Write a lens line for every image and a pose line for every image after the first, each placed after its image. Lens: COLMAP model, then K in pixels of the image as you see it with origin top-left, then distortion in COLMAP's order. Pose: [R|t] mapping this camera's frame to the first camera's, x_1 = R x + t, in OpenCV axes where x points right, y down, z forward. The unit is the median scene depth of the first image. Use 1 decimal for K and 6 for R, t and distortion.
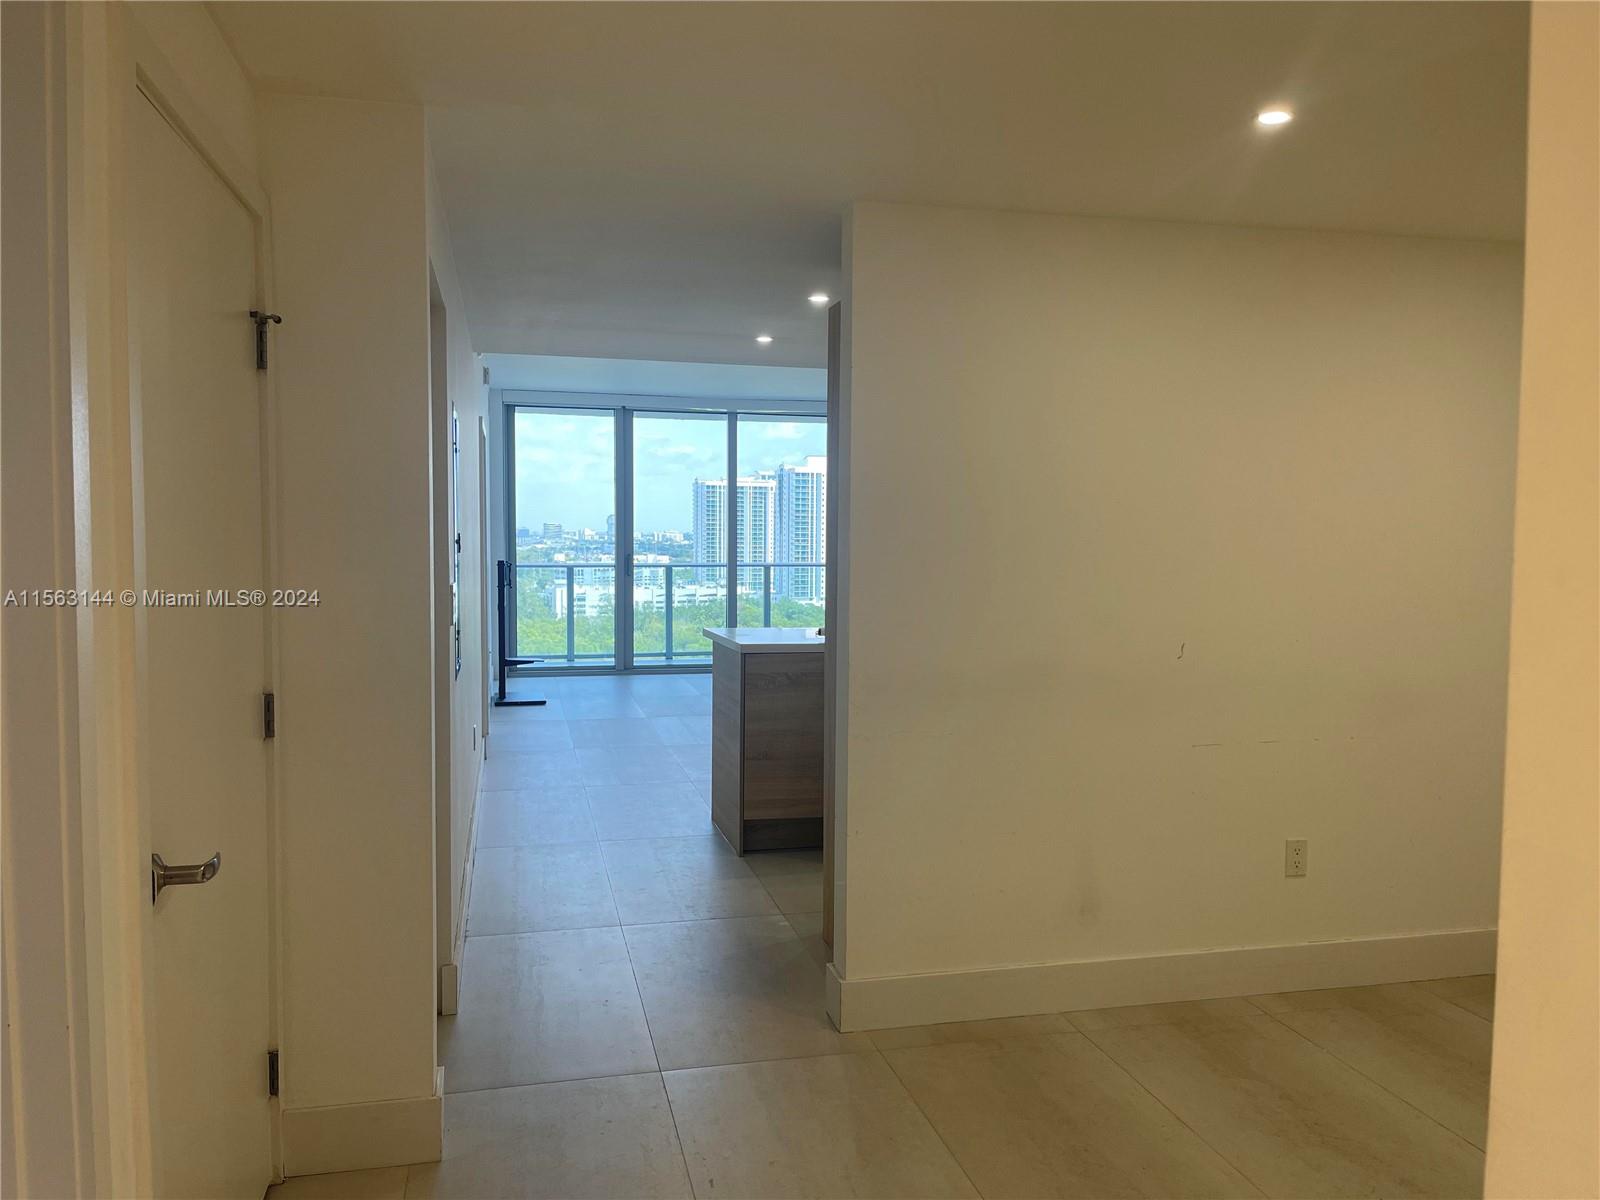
lens RADIAL K [[1199.7, 0, 800.0], [0, 1199.7, 600.0], [0, 0, 1]] dist [0.003766, 0.000294]
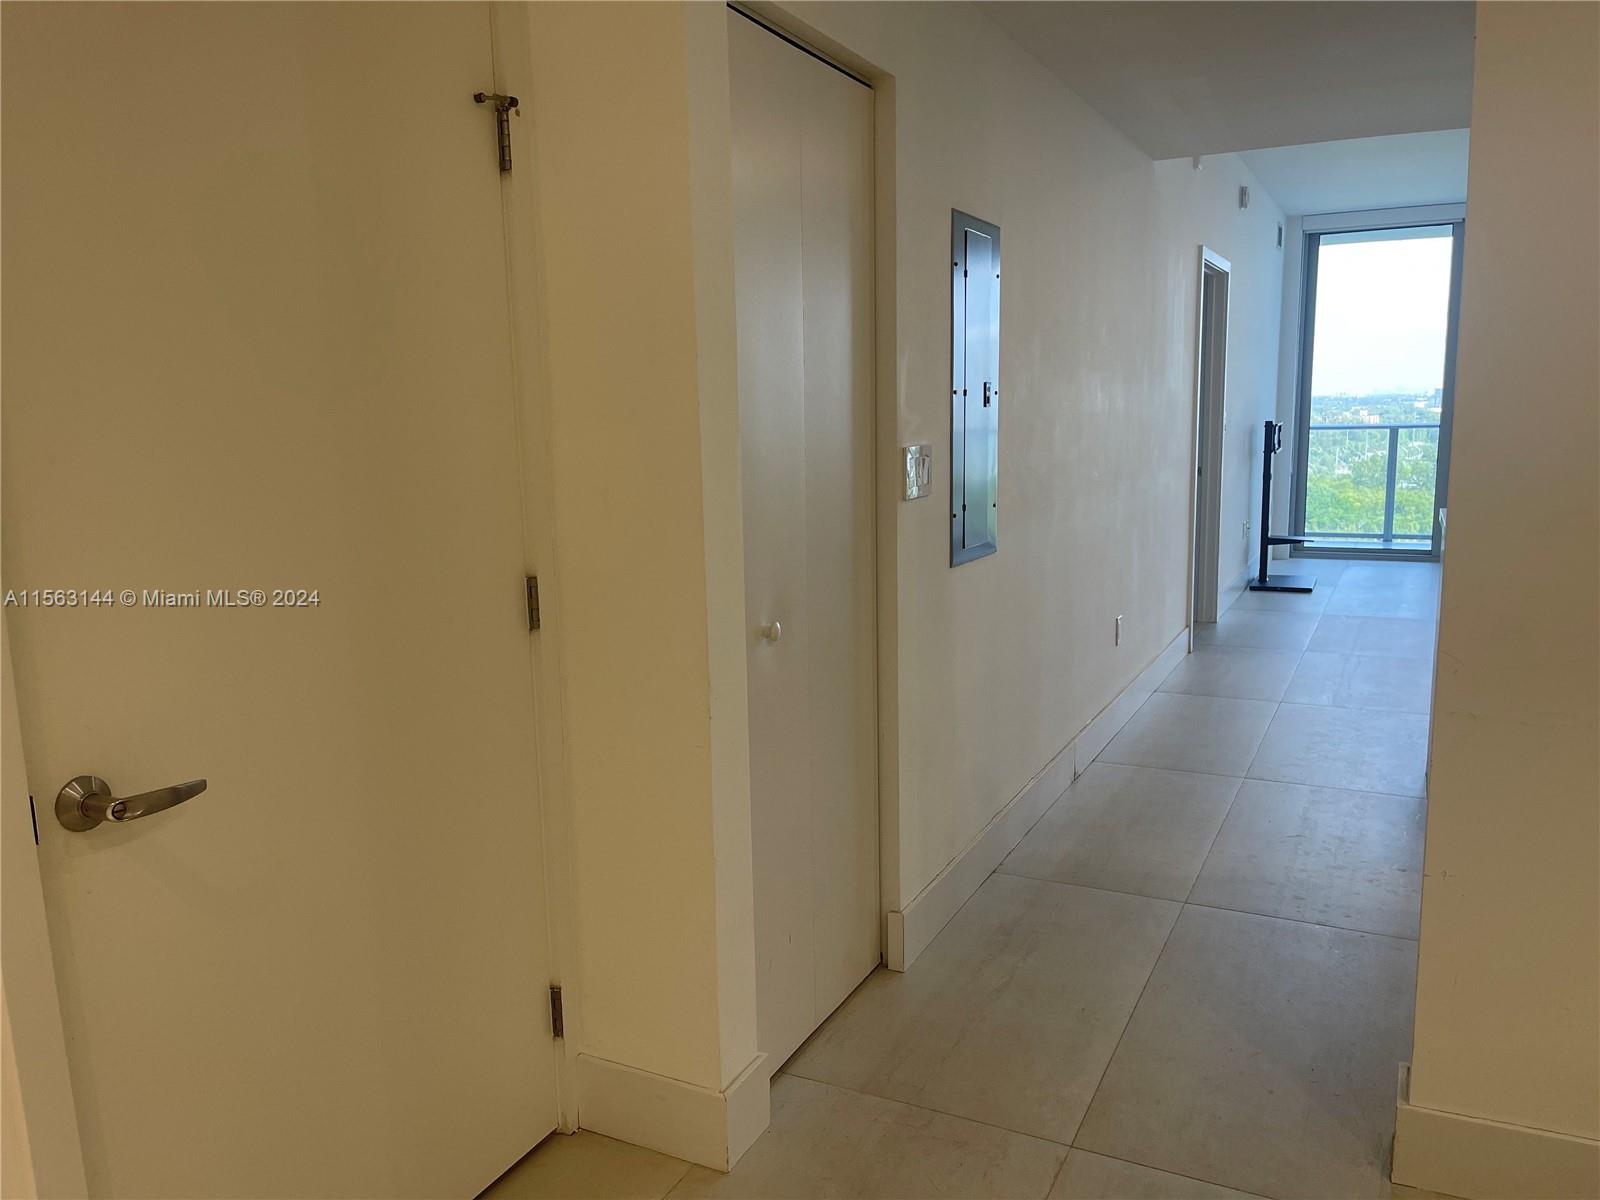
lens RADIAL K [[1199.7, 0, 800.0], [0, 1199.7, 600.0], [0, 0, 1]] dist [0.003766, 0.000294]
pose [[0.754836, 0.080810, -0.650916, 0.064550], [-0.008337, 0.993484, 0.113670, -0.000498], [0.655860, -0.080375, 0.750591, 0.131279]]
